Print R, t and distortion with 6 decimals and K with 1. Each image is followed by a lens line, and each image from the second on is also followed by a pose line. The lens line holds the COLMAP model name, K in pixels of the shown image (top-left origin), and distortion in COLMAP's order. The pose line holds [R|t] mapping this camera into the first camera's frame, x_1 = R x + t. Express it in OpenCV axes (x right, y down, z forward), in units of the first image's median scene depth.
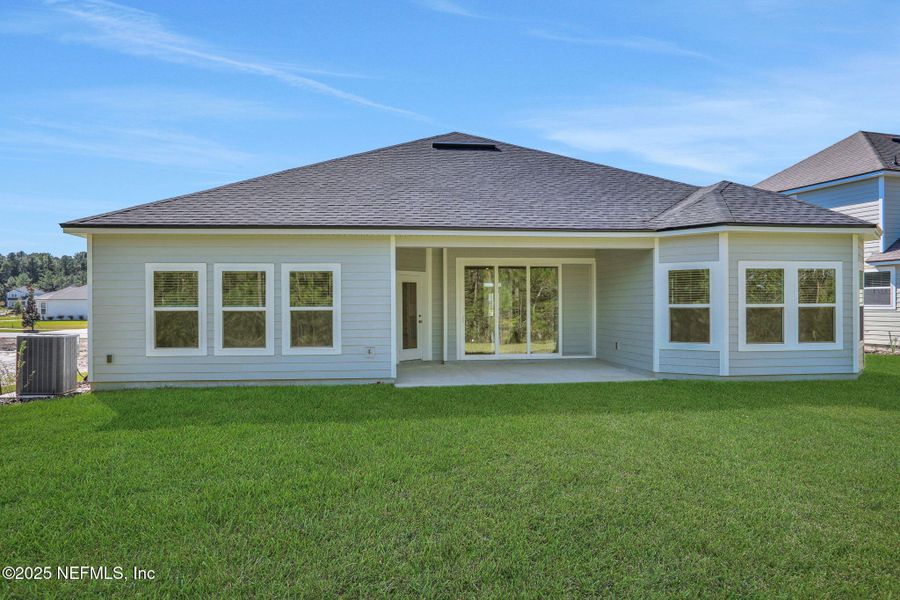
lens RADIAL K [[695.2, 0, 453.3], [0, 695.2, 302.2], [0, 0, 1]] dist [-0.001750, 0.000187]
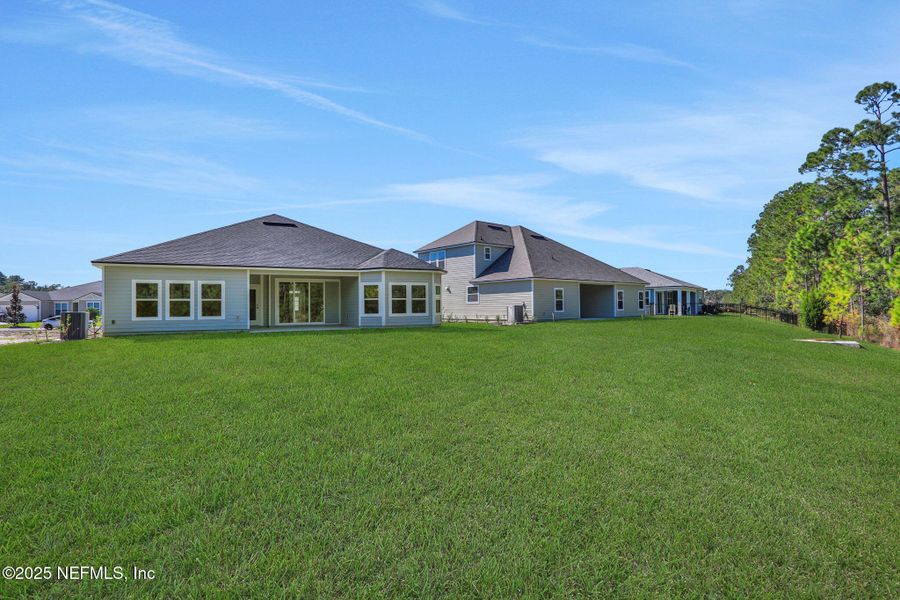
lens RADIAL K [[485.5, 0, 433.4], [0, 485.5, 300.3], [0, 0, 1]] dist [0.002604, 0.000374]
pose [[0.947203, 0.001287, 0.320631, -0.017990], [0.003099, 0.999908, -0.013170, 0.032937], [-0.320619, 0.013468, 0.947113, -0.759408]]
